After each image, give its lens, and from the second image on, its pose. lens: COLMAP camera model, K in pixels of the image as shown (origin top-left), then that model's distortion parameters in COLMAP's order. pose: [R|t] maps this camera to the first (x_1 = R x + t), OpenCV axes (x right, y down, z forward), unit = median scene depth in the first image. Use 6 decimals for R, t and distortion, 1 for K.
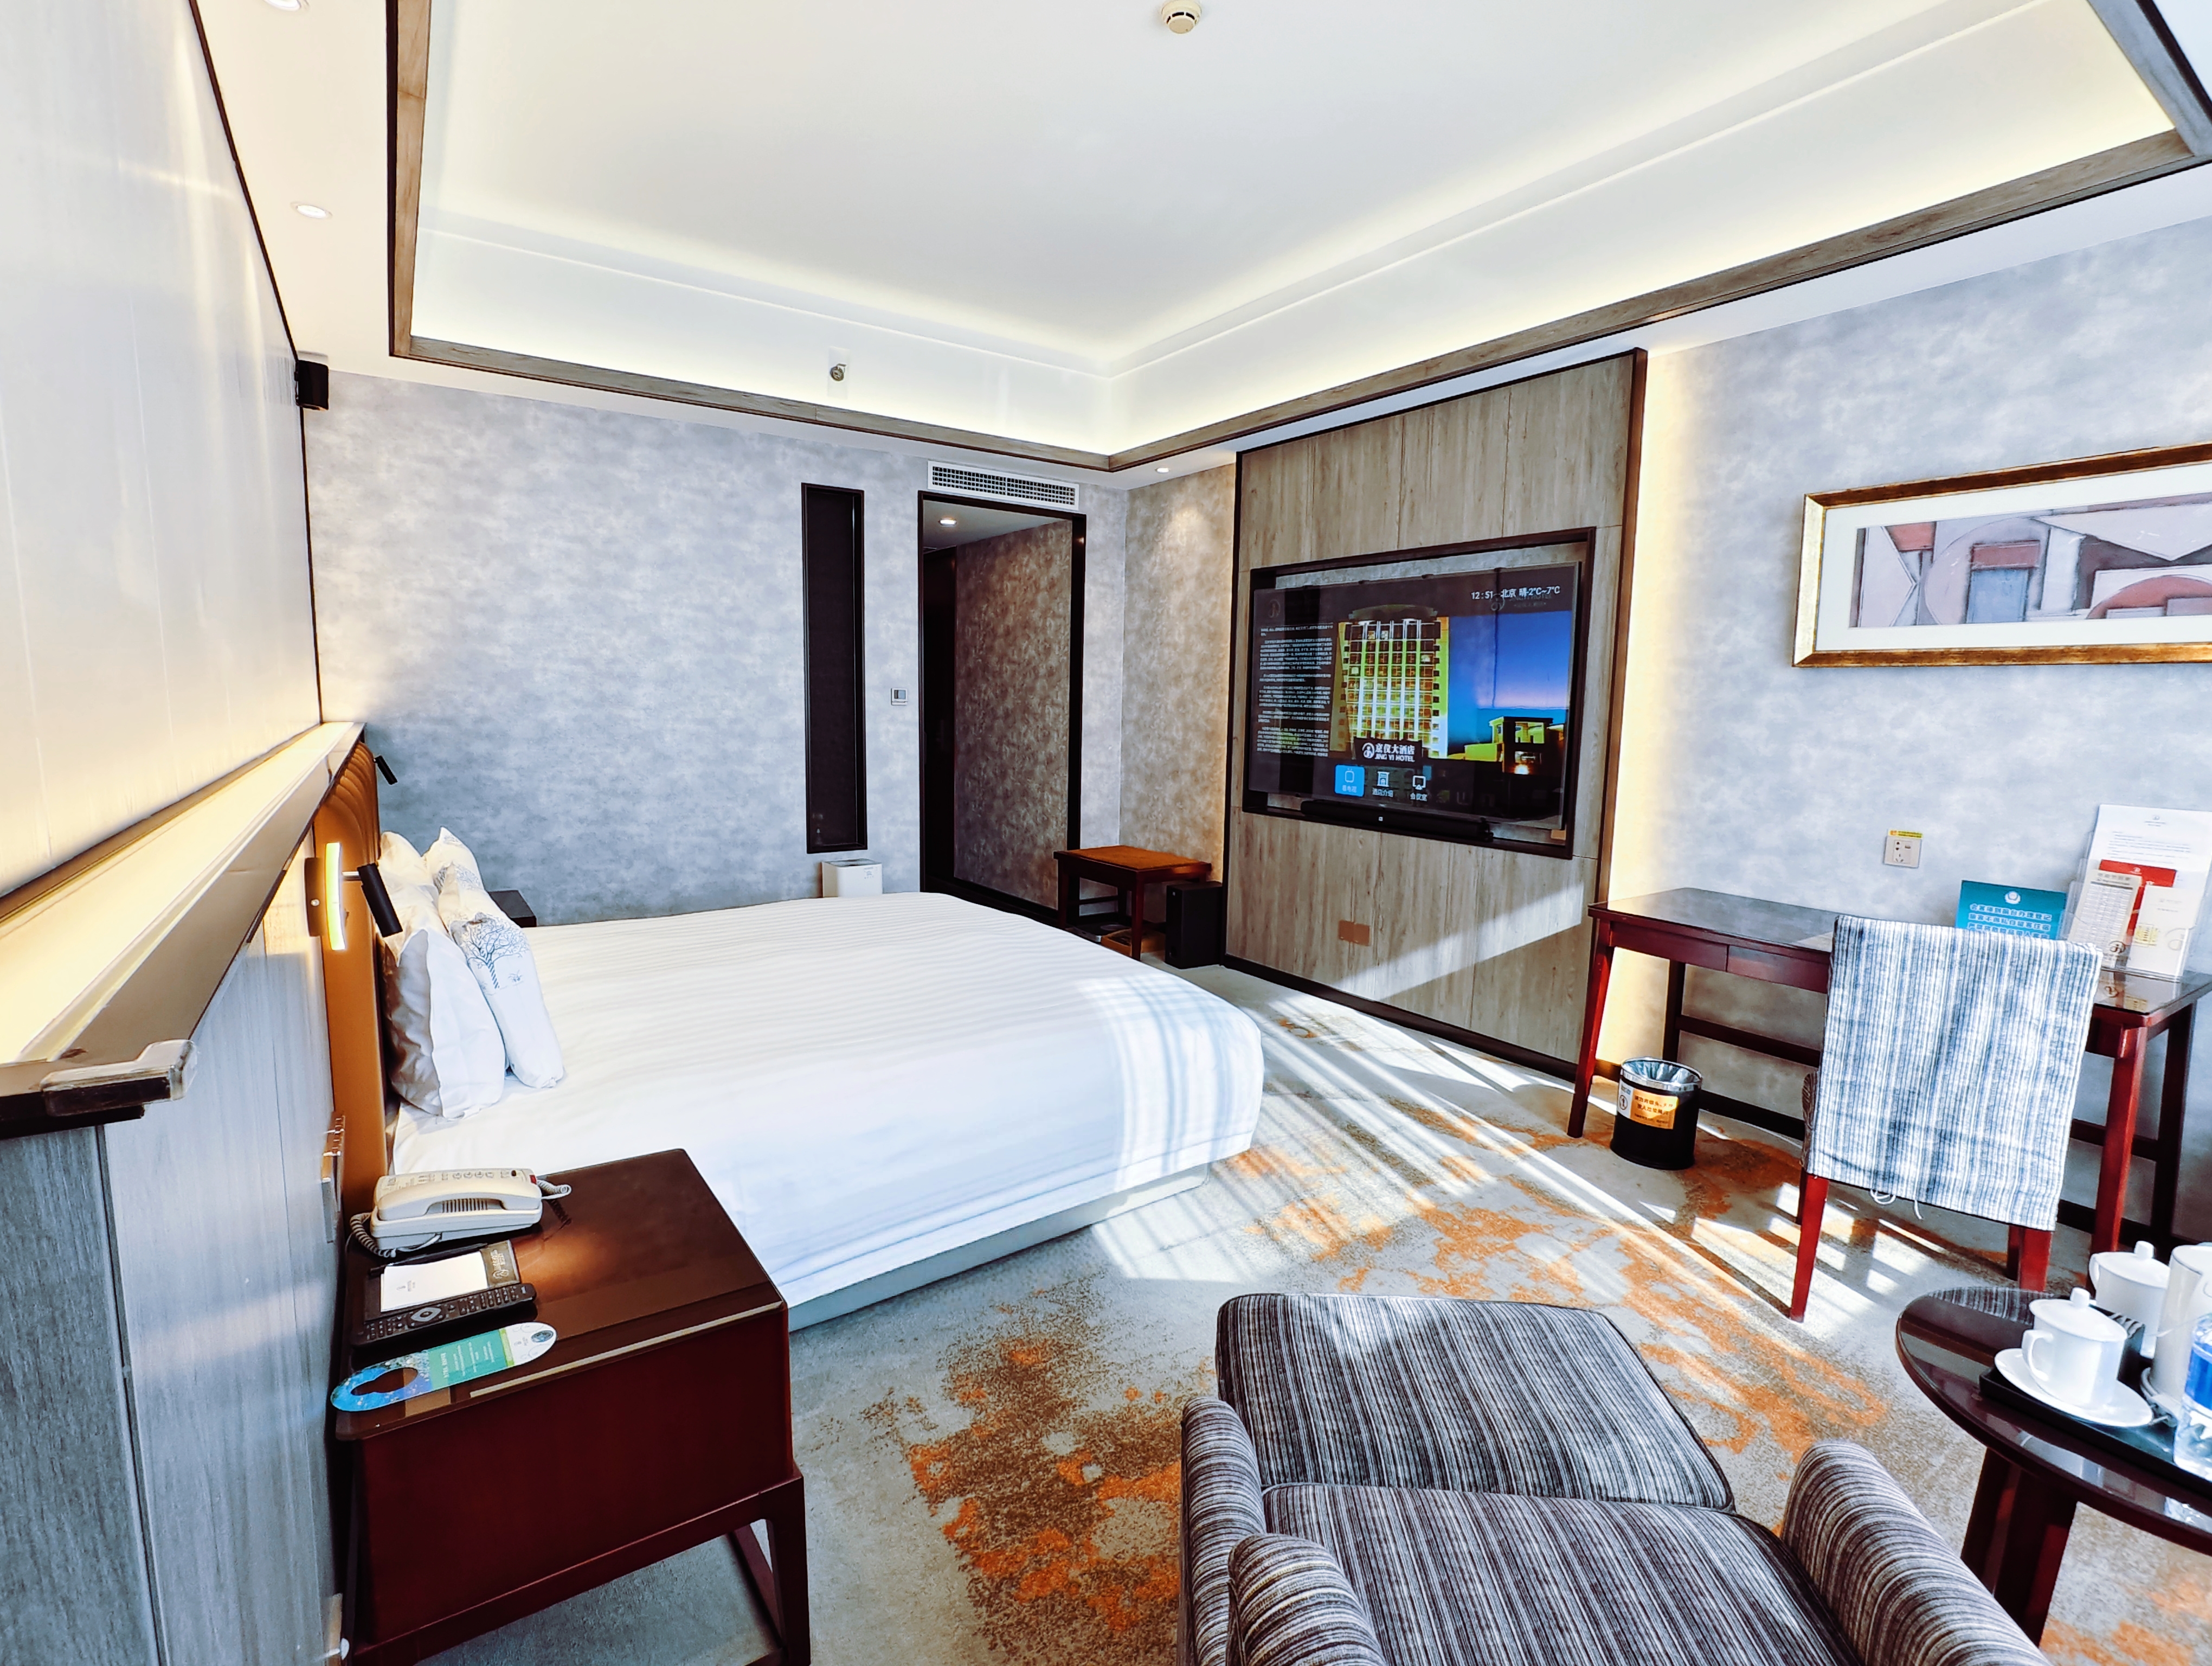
lens RADIAL K [[1057.8, 0, 1109.1], [0, 1057.8, 837.0], [0, 0, 1]] dist [-0.039572, 0.014686]
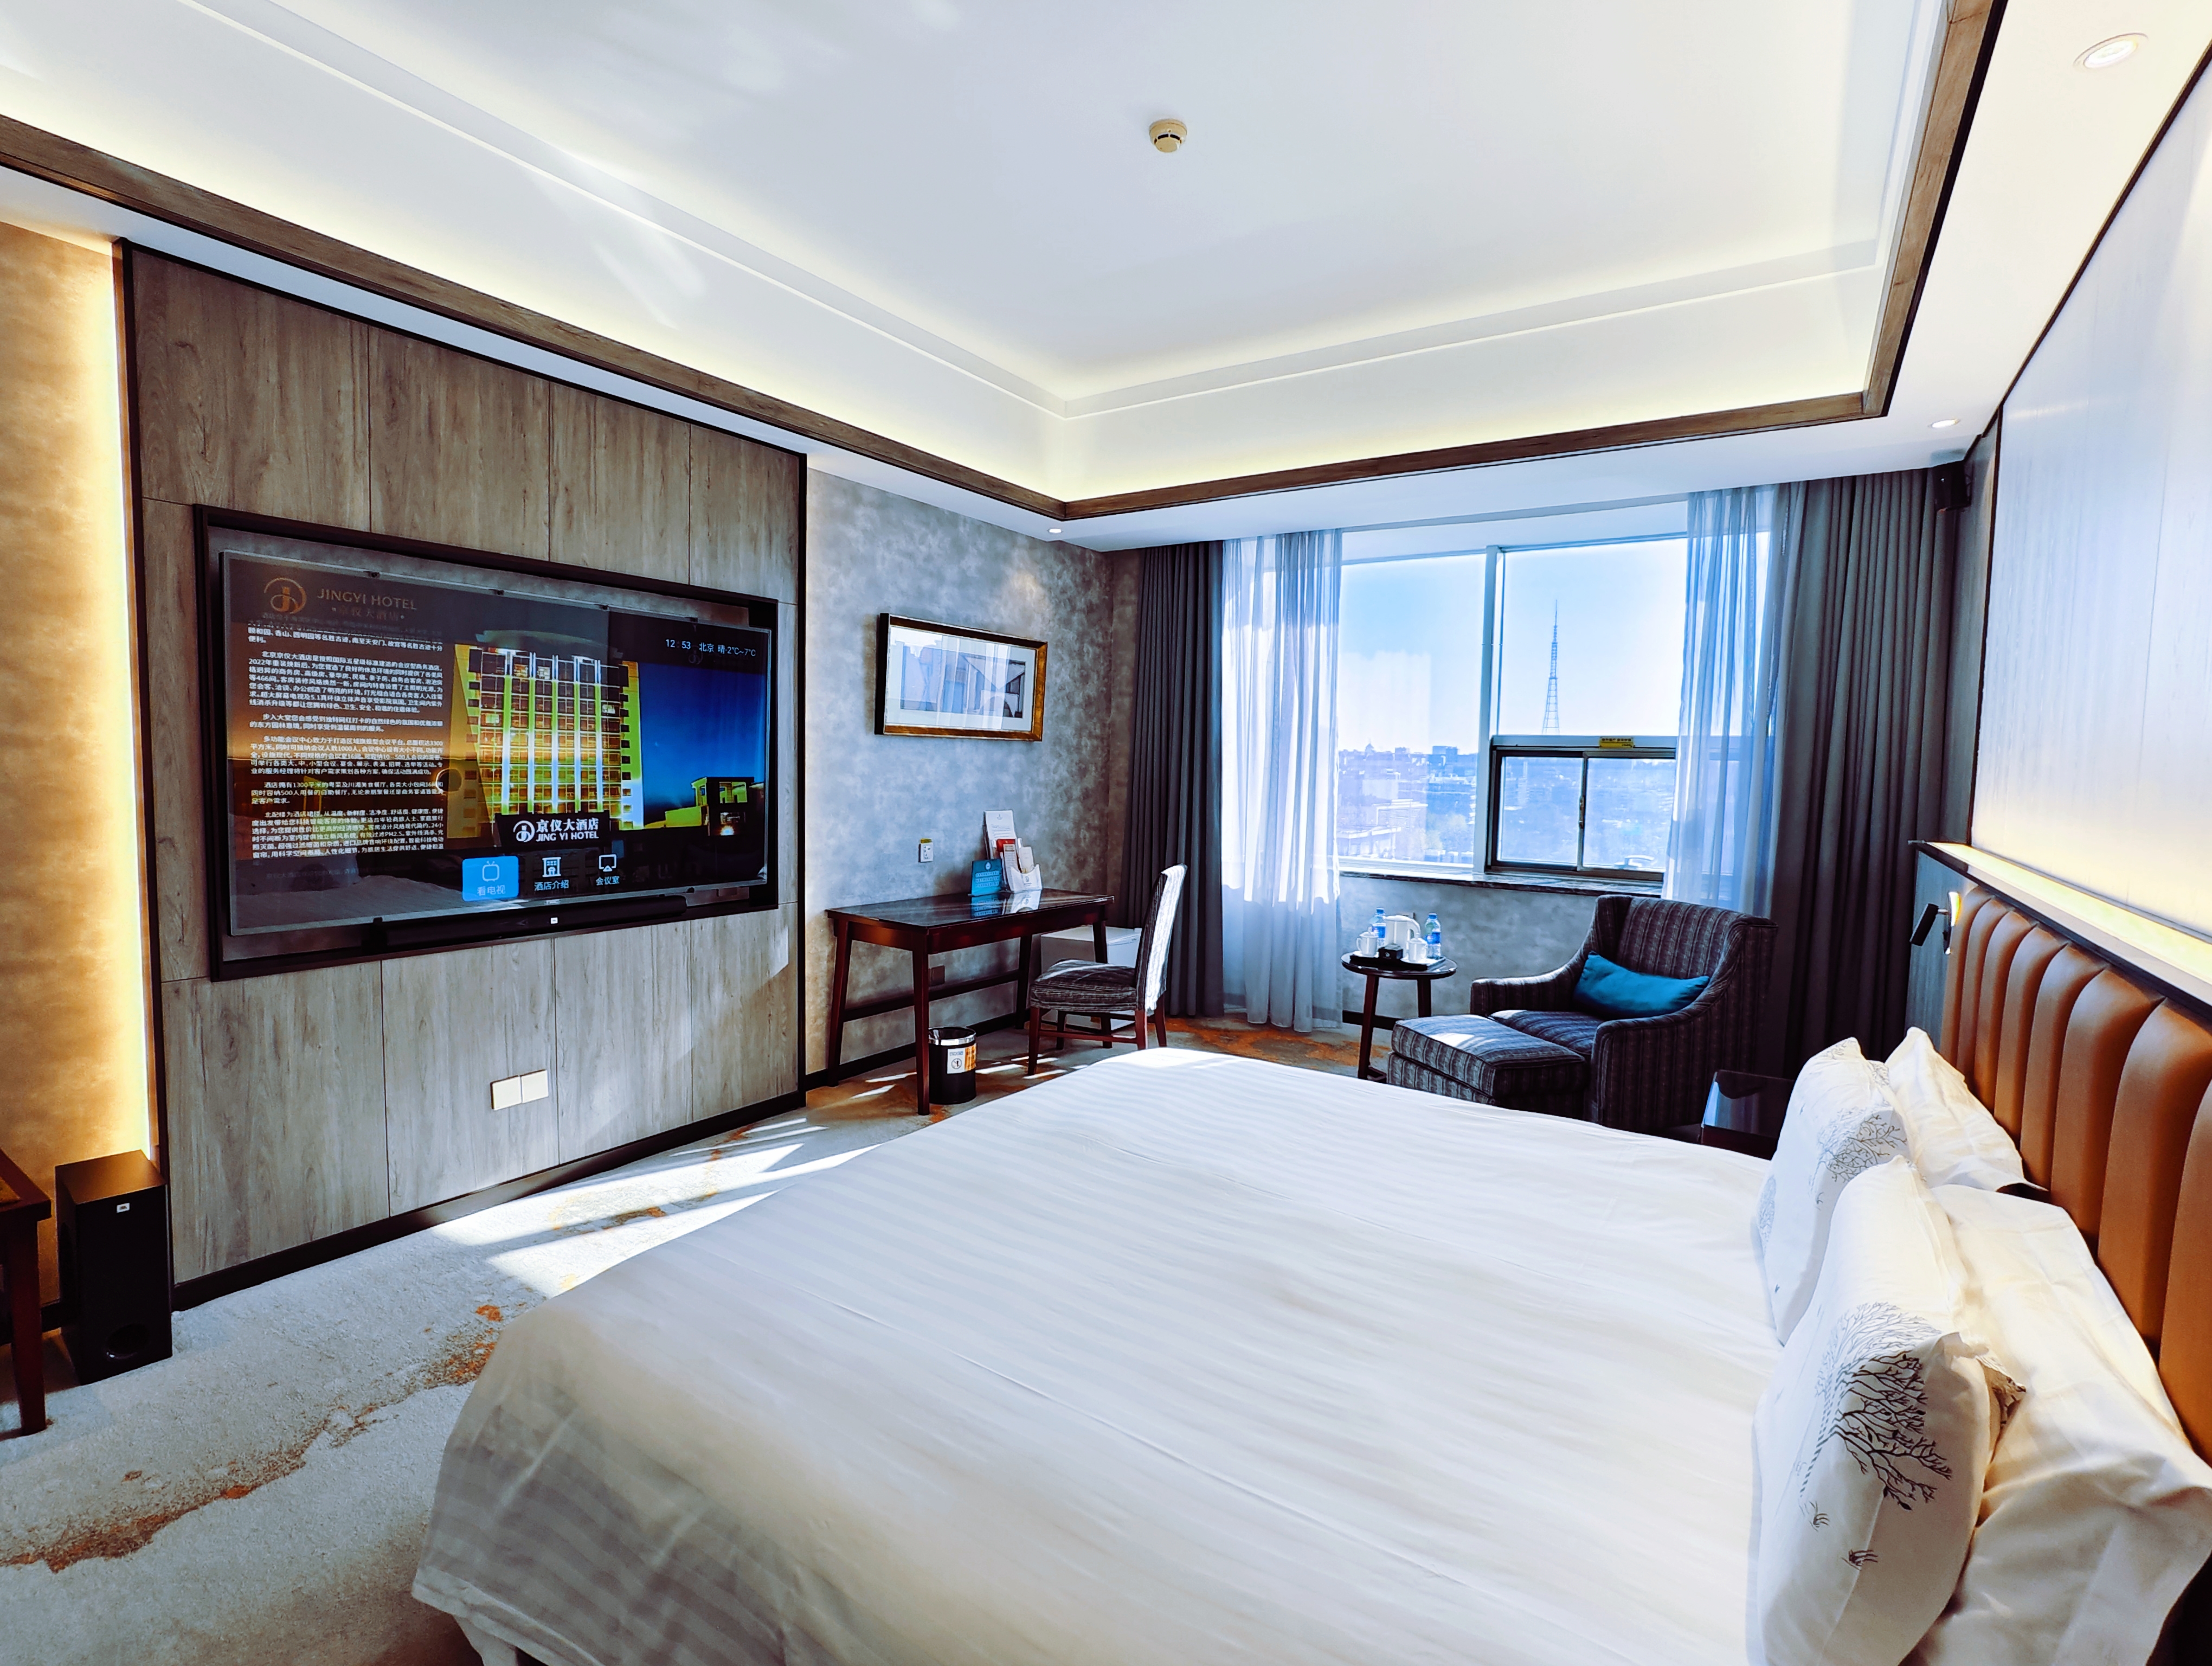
lens RADIAL K [[1057.8, 0, 1113.5], [0, 1057.8, 831.3], [0, 0, 1]] dist [-0.039572, 0.014686]
pose [[-0.376852, -0.097334, 0.921145, -0.596271], [0.084646, 0.986684, 0.138889, -0.156833], [-0.922398, 0.130312, -0.363595, 0.951808]]
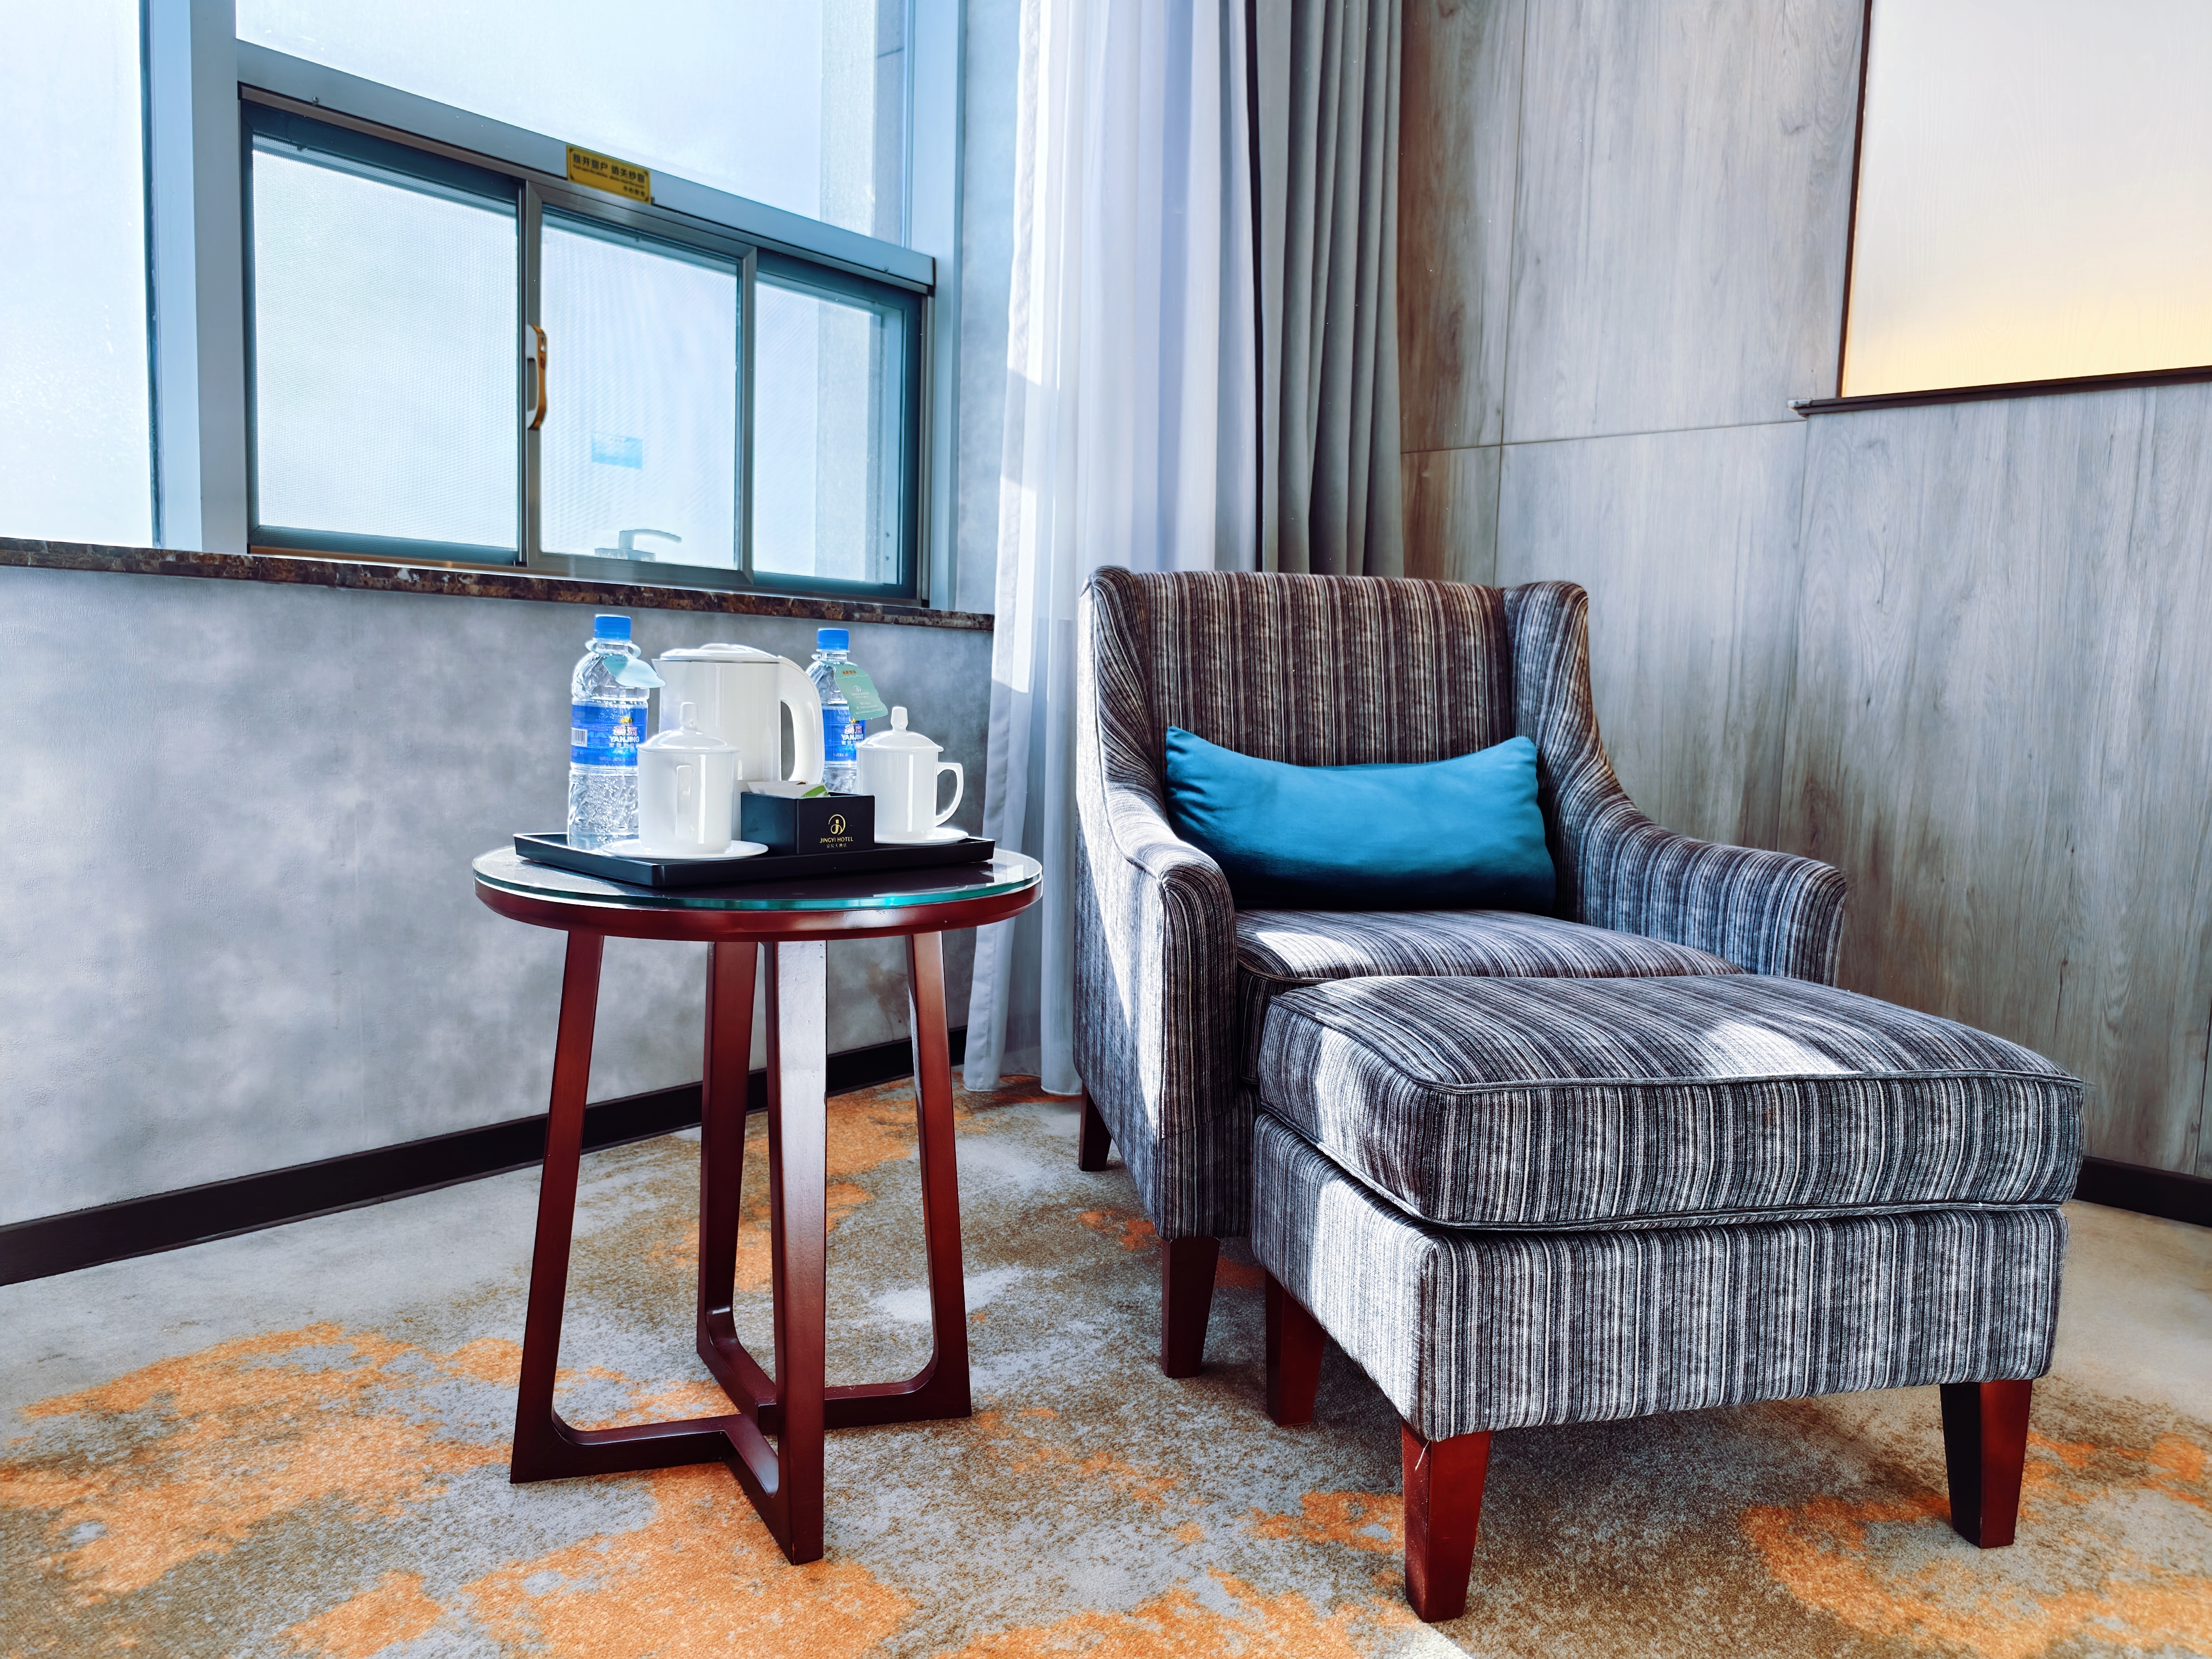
lens RADIAL K [[1572.2, 0, 1110.2], [0, 1572.2, 823.5], [0, 0, 1]] dist [0.024365, -0.016404]
pose [[-0.961676, -0.030540, -0.272481, 0.313362], [-0.087256, 0.976201, 0.198540, 0.073862], [0.259933, 0.214707, -0.941454, 0.629706]]
